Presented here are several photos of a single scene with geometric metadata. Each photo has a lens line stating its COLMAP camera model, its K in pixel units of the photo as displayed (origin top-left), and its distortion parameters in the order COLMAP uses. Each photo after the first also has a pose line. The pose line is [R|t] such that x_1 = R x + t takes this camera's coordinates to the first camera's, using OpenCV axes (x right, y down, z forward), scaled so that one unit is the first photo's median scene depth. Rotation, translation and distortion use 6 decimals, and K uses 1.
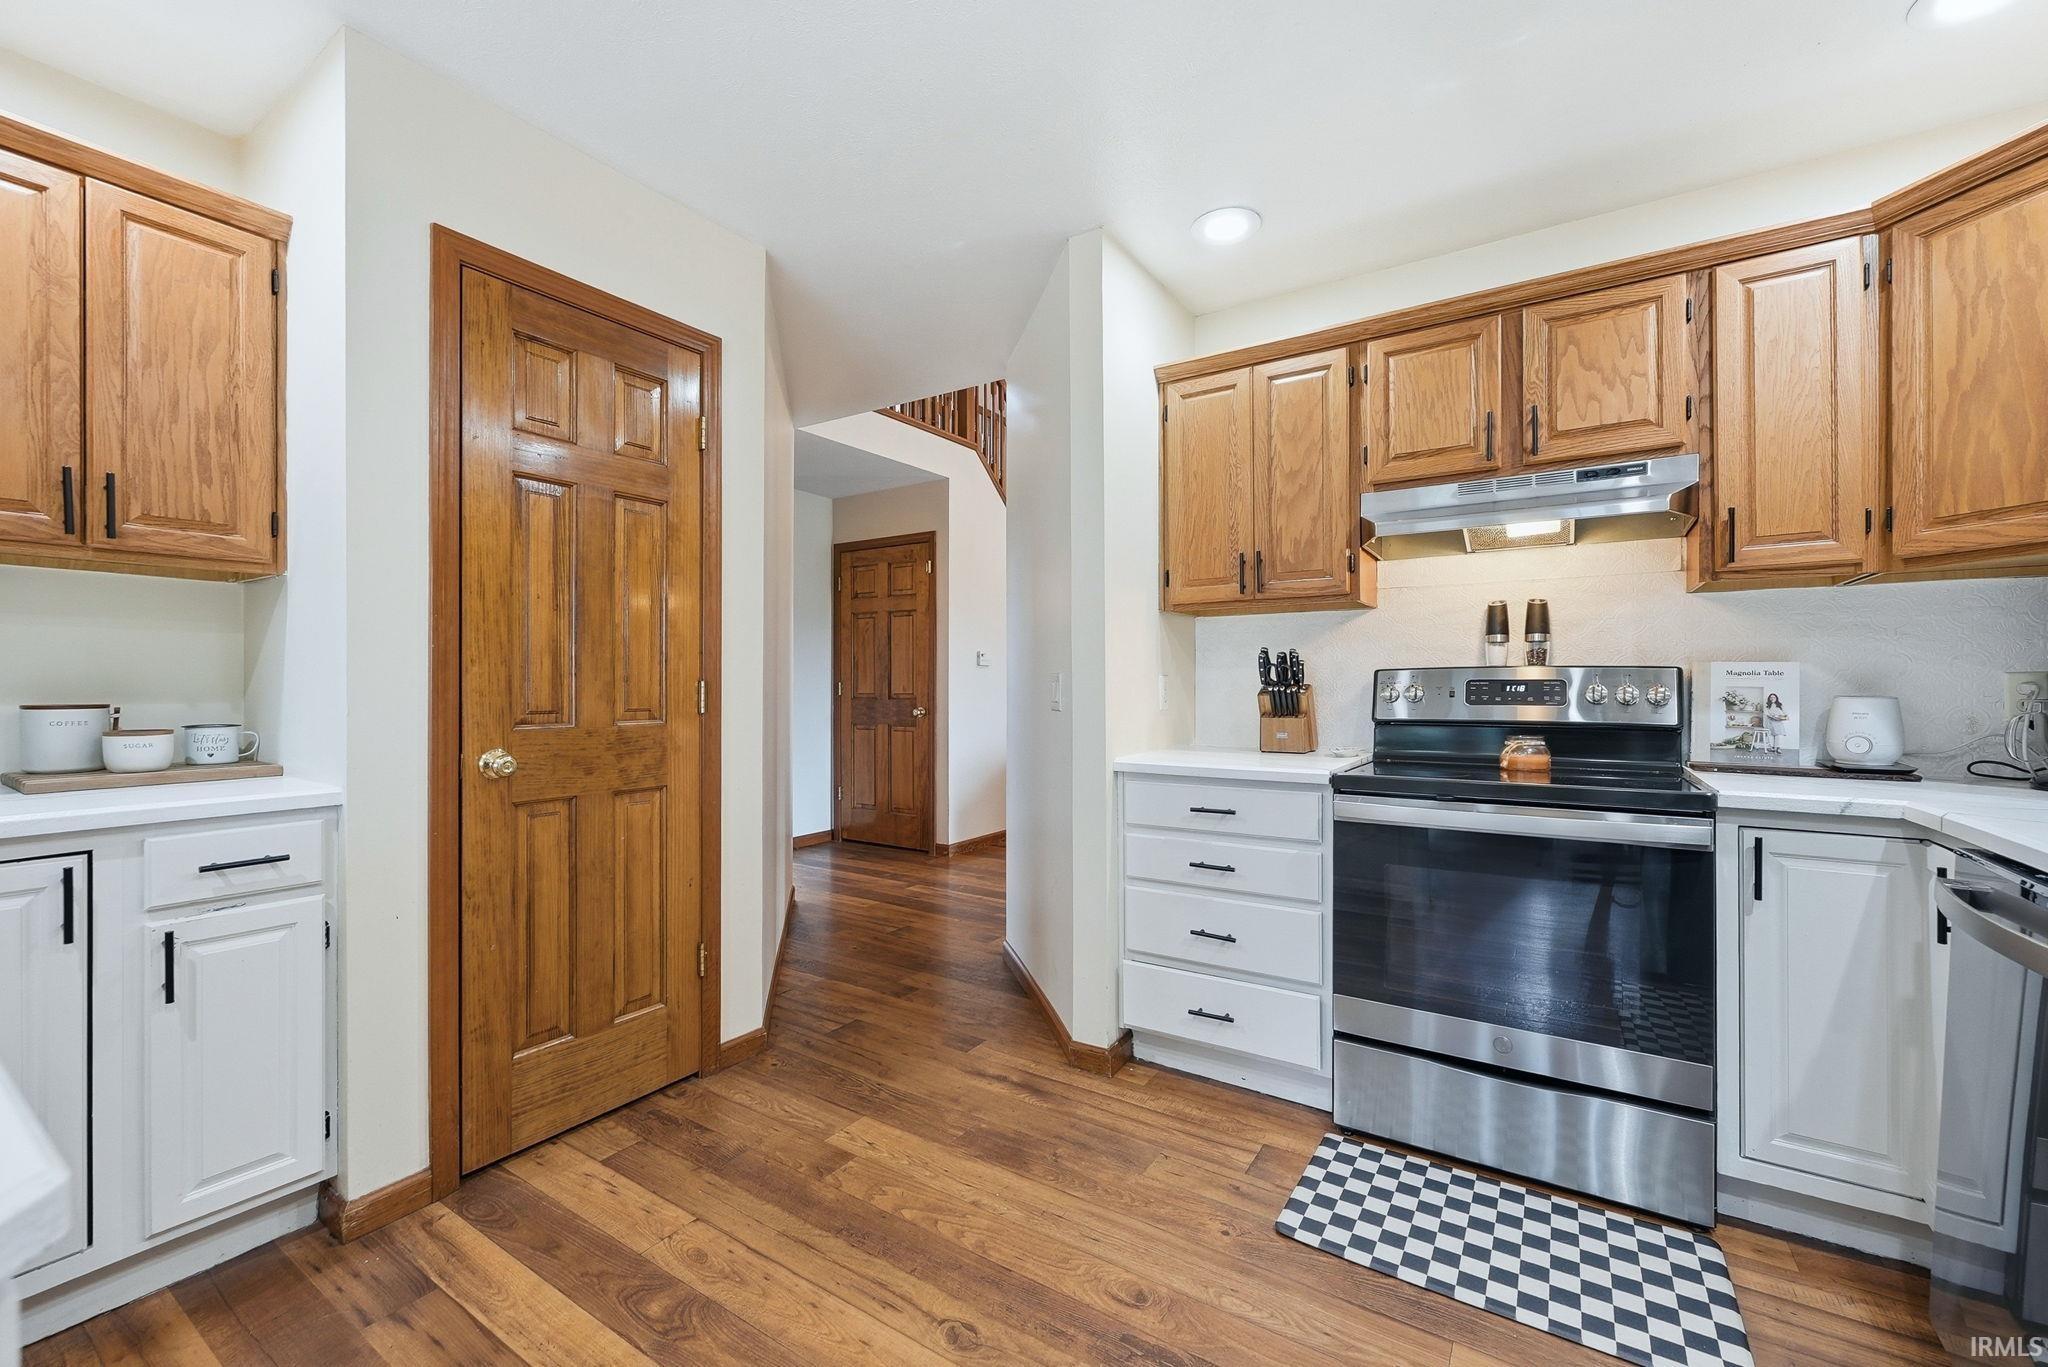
lens RADIAL K [[837.8, 0, 1019.2], [0, 837.8, 688.3], [0, 0, 1]] dist [-0.000599, 0.000486]
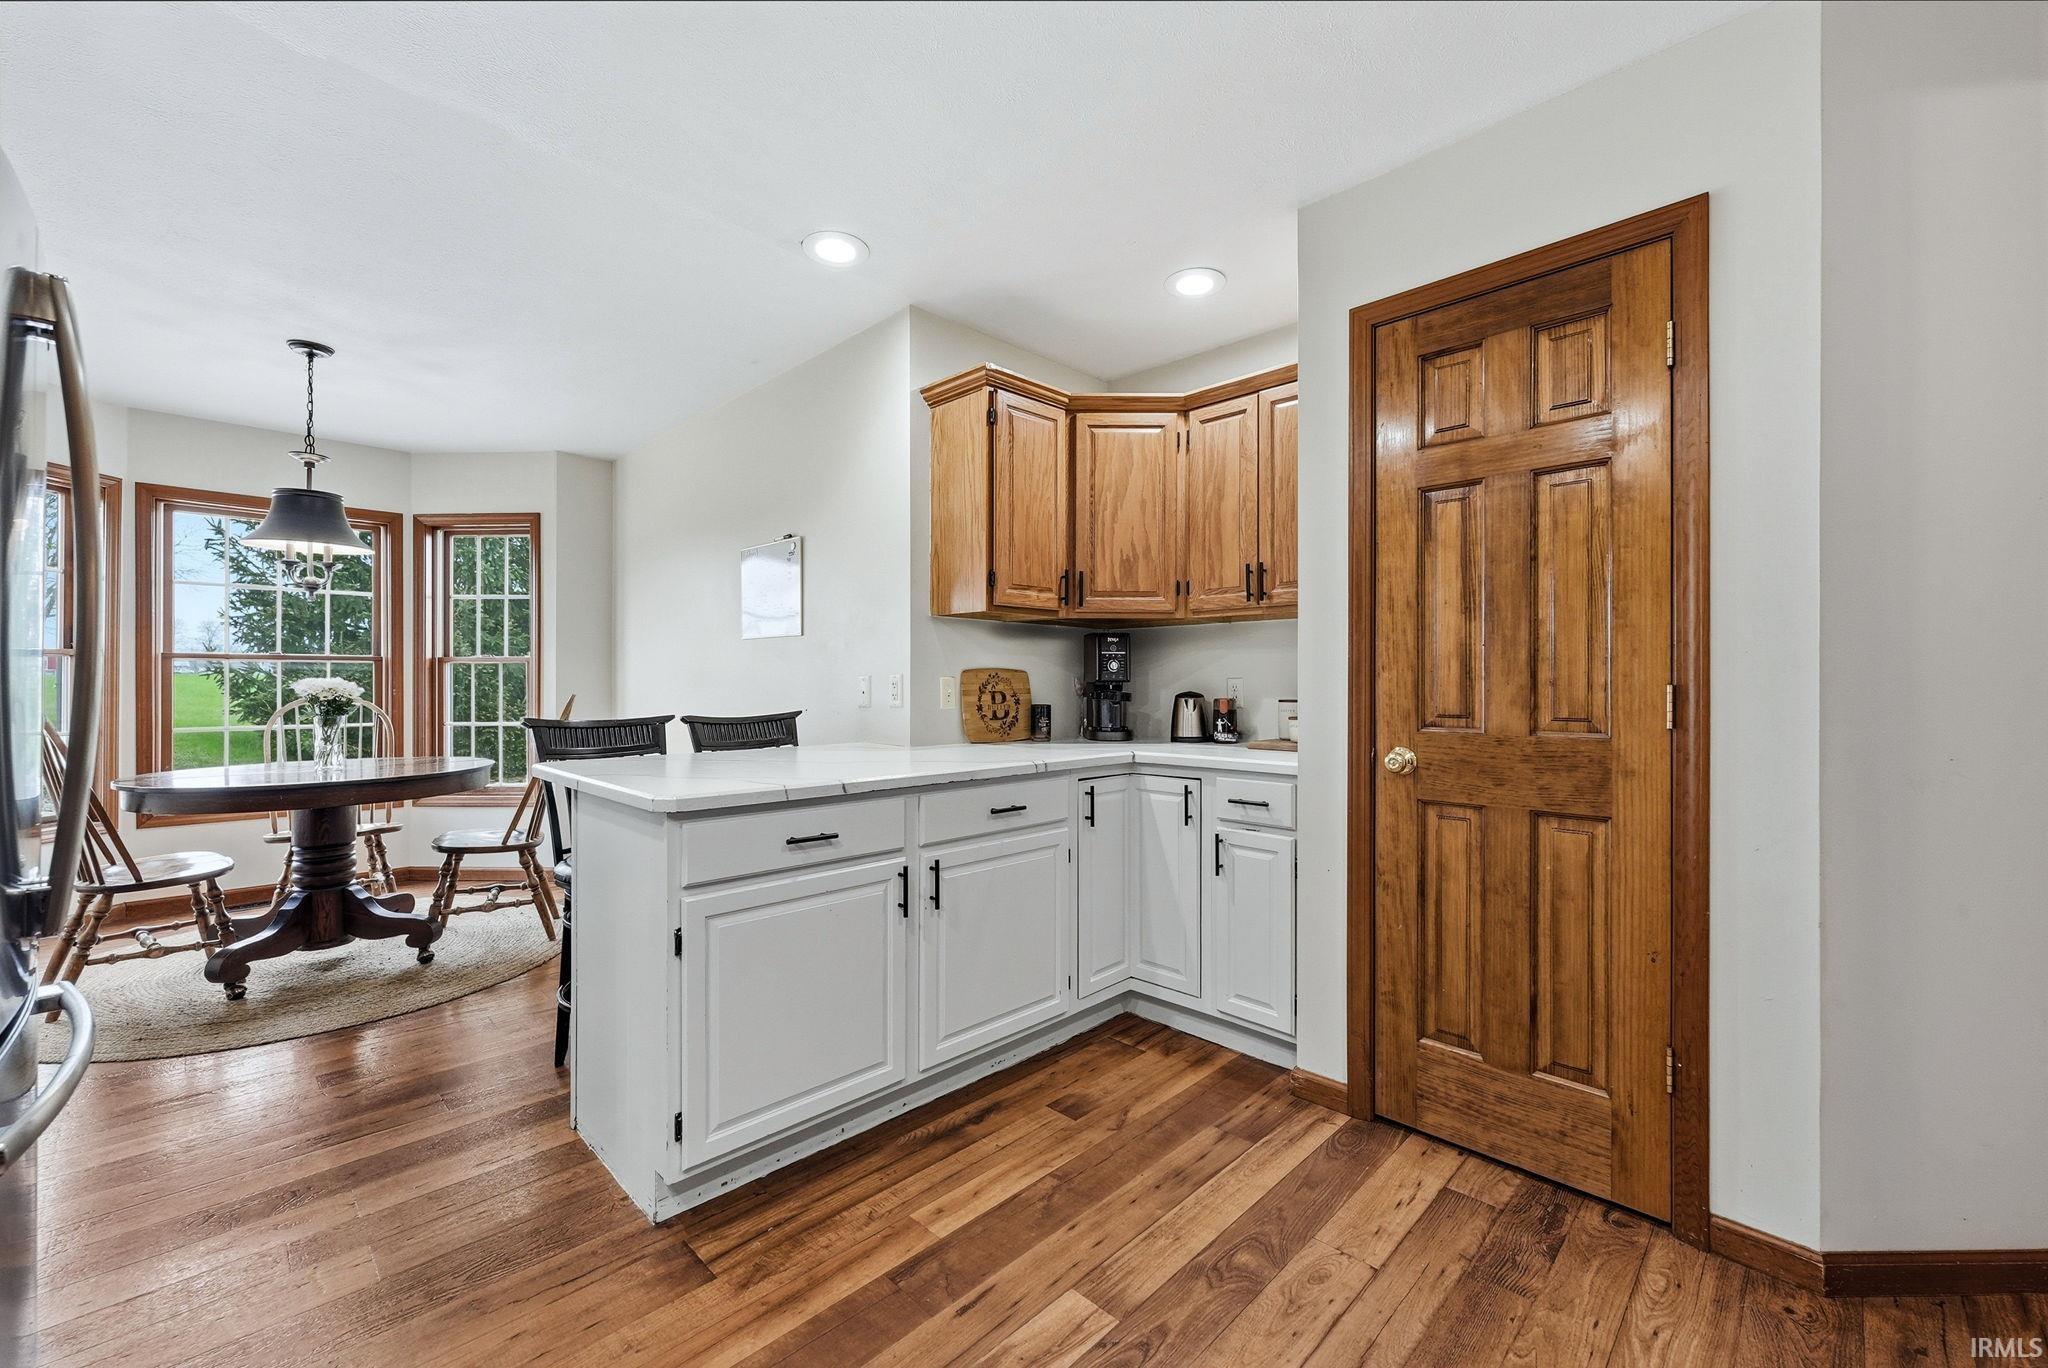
lens RADIAL K [[818.6, 0, 1021.9], [0, 818.6, 688.6], [0, 0, 1]] dist [-0.000266, 0.000109]
pose [[-0.202669, -0.000580, -0.979247, 0.517273], [-0.011550, 0.999932, 0.001798, -0.000259], [0.979179, 0.011675, -0.202662, 0.715500]]
